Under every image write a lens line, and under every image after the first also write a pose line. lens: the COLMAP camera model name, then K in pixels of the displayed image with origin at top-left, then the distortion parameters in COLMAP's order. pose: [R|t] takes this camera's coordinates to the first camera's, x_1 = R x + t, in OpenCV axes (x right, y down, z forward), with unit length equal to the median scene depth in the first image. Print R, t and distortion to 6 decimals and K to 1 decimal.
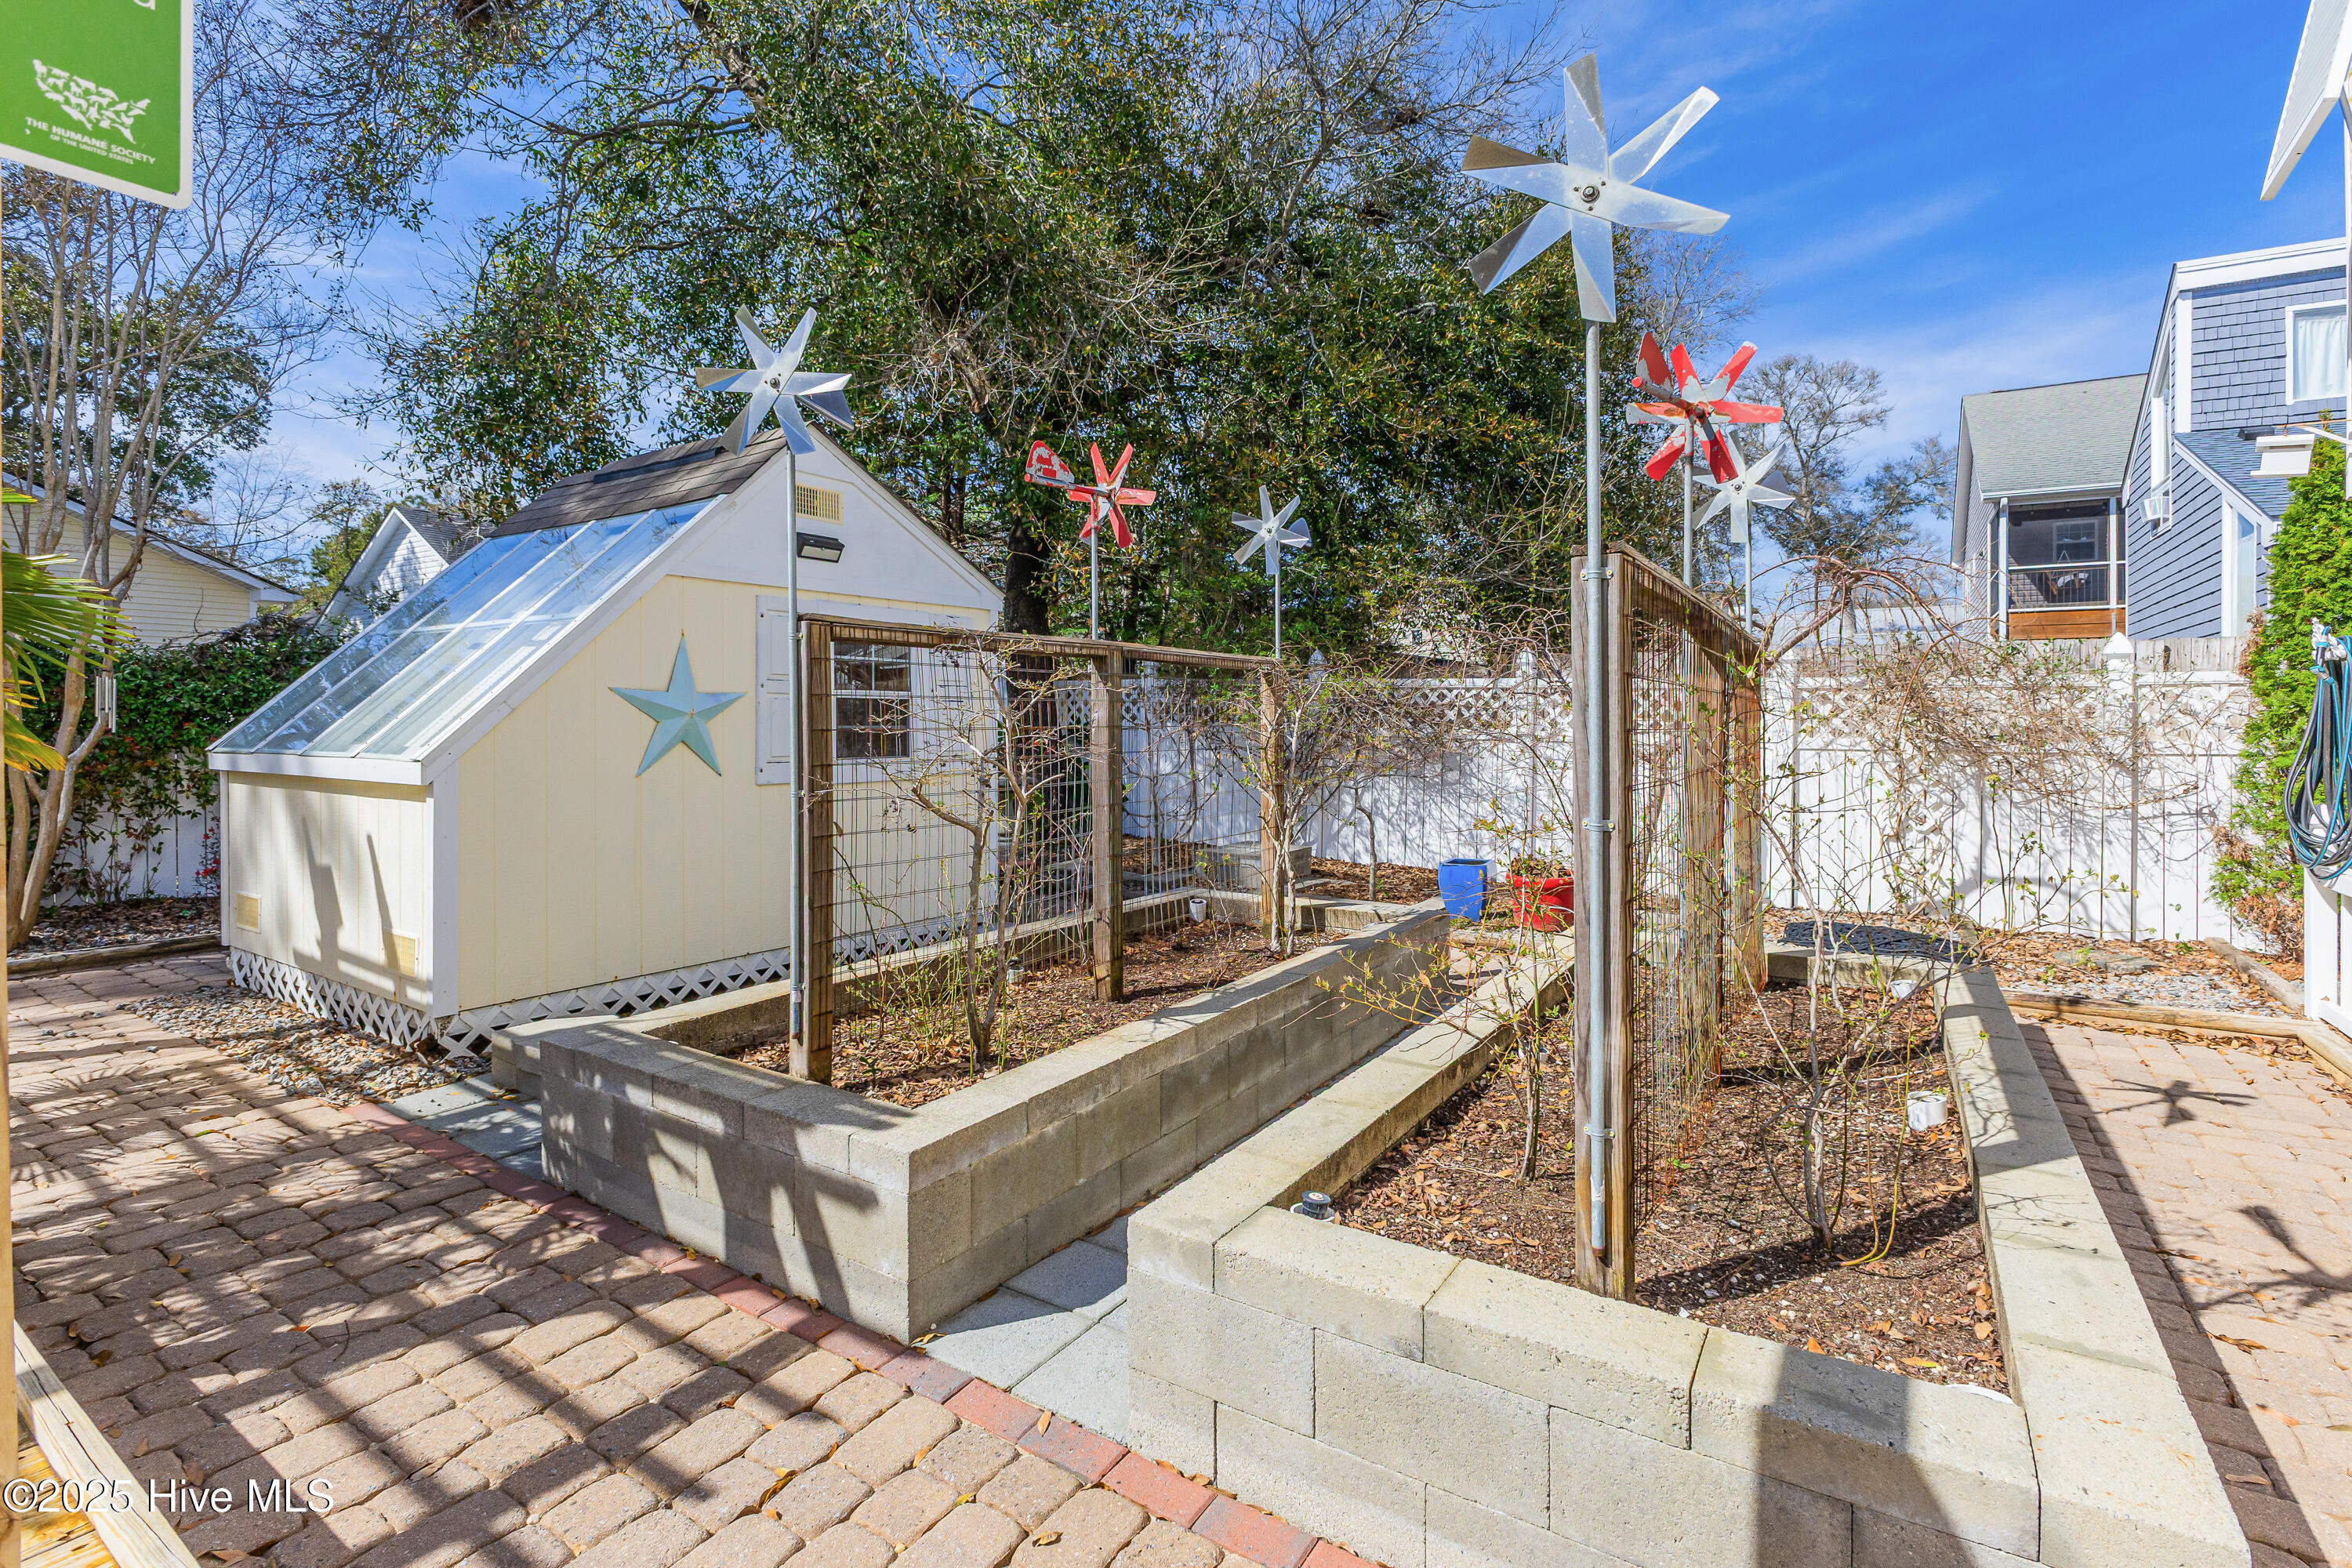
lens RADIAL K [[1099.8, 0, 1169.9], [0, 1099.8, 720.8], [0, 0, 1]] dist [-0.000957, 0.000105]
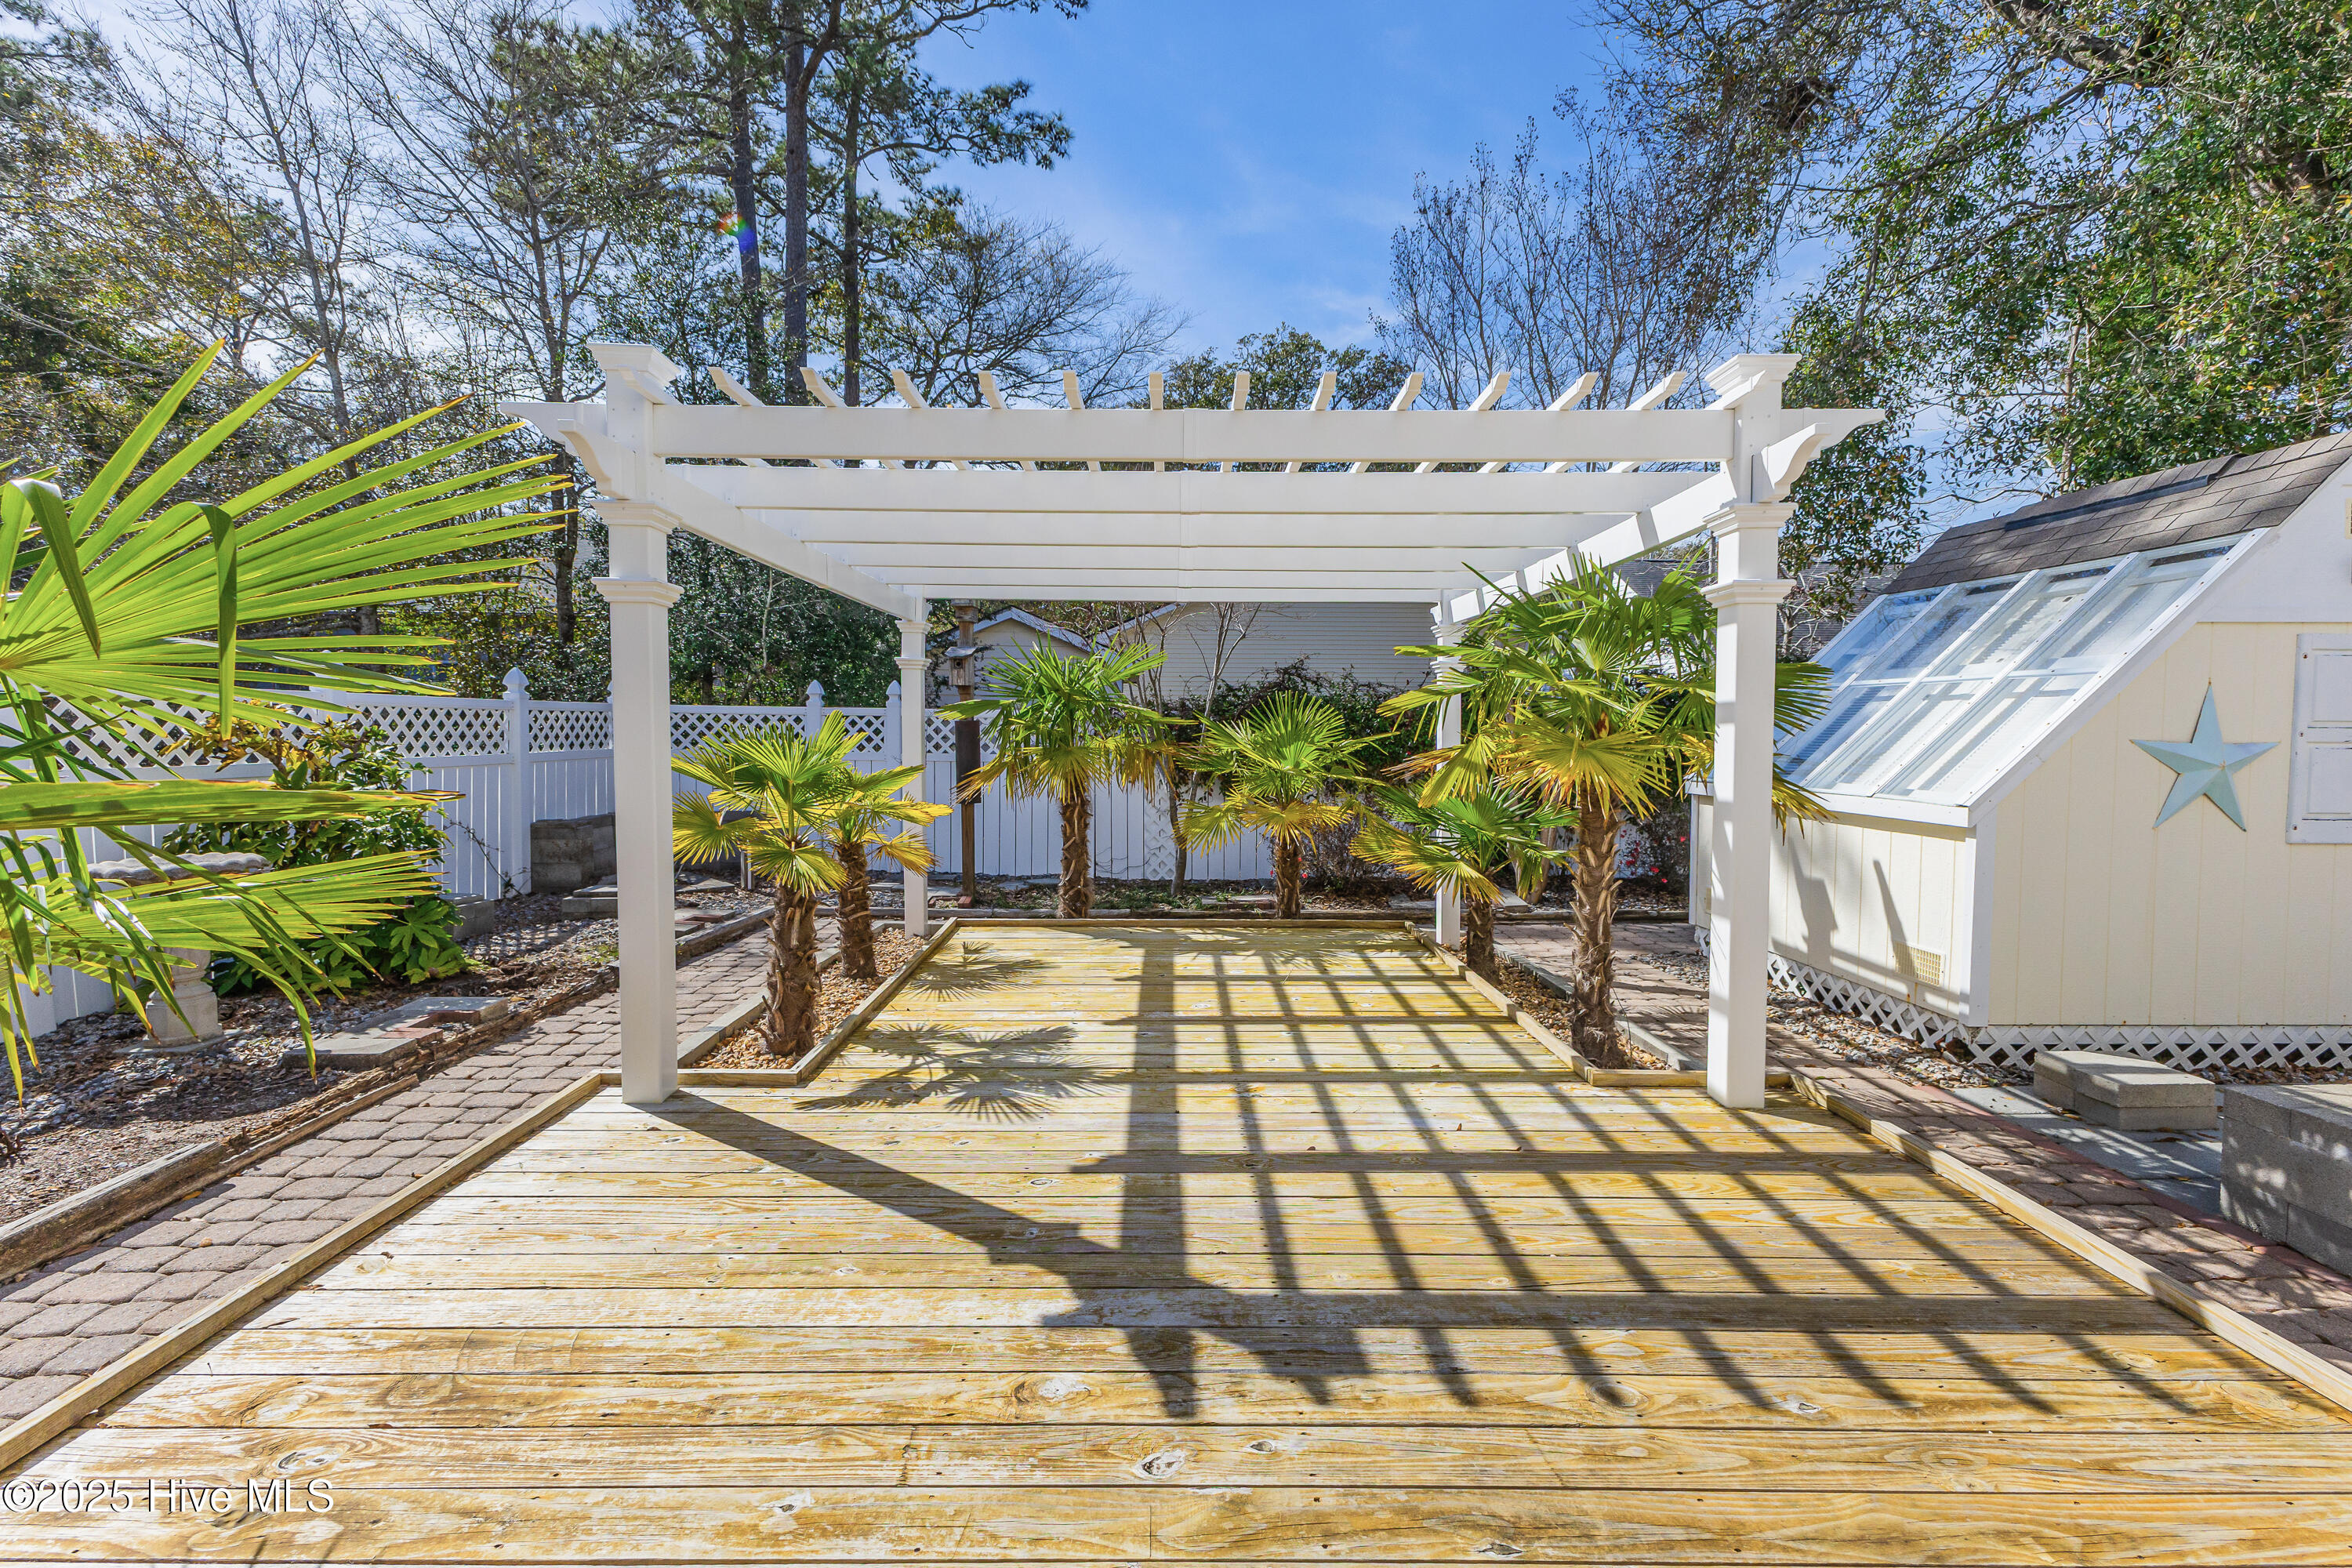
lens RADIAL K [[1038.4, 0, 1175.1], [0, 1038.4, 777.7], [0, 0, 1]] dist [0.009086, -0.000480]
pose [[0.596813, 0.045796, -0.801072, -0.403721], [-0.011139, 0.998747, 0.048798, -0.048725], [0.802303, -0.020200, 0.596575, -0.439317]]
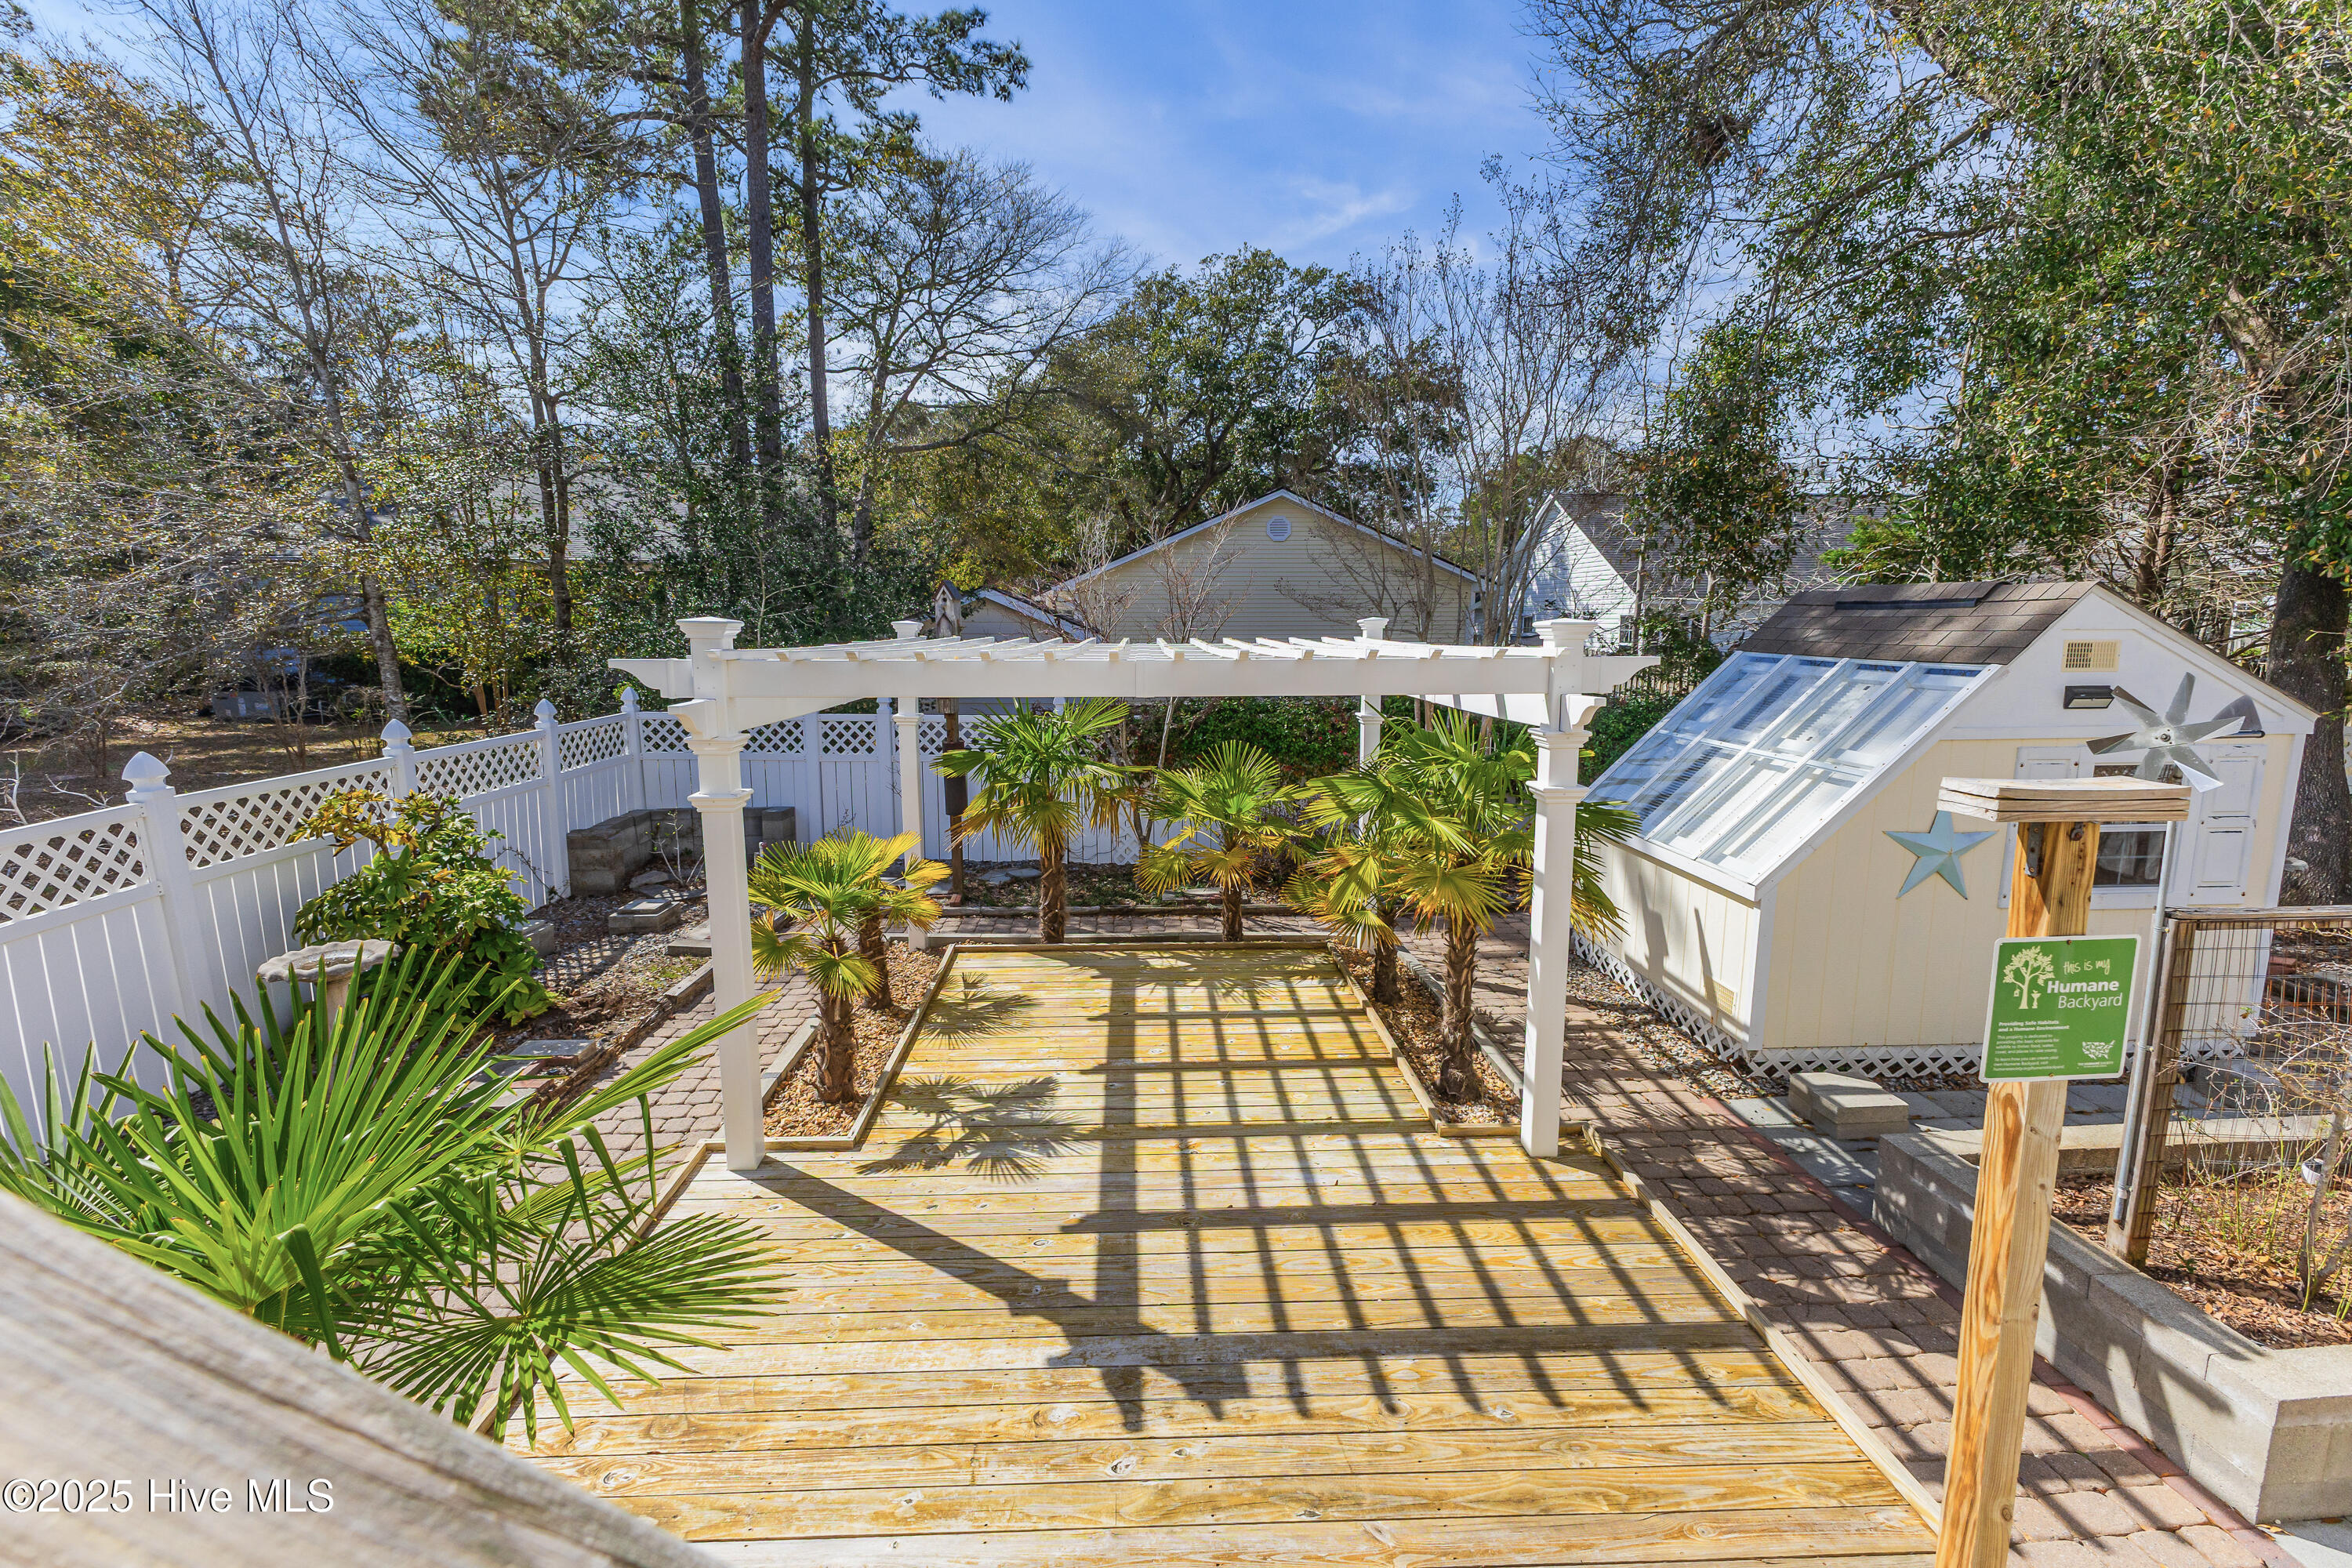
lens RADIAL K [[1033.7, 0, 1175.1], [0, 1033.7, 761.0], [0, 0, 1]] dist [0.009286, -0.000667]
pose [[0.621719, 0.123073, -0.773511, -0.144459], [-0.007373, 0.988453, 0.151346, -0.446417], [0.783206, -0.088391, 0.615447, -0.615163]]
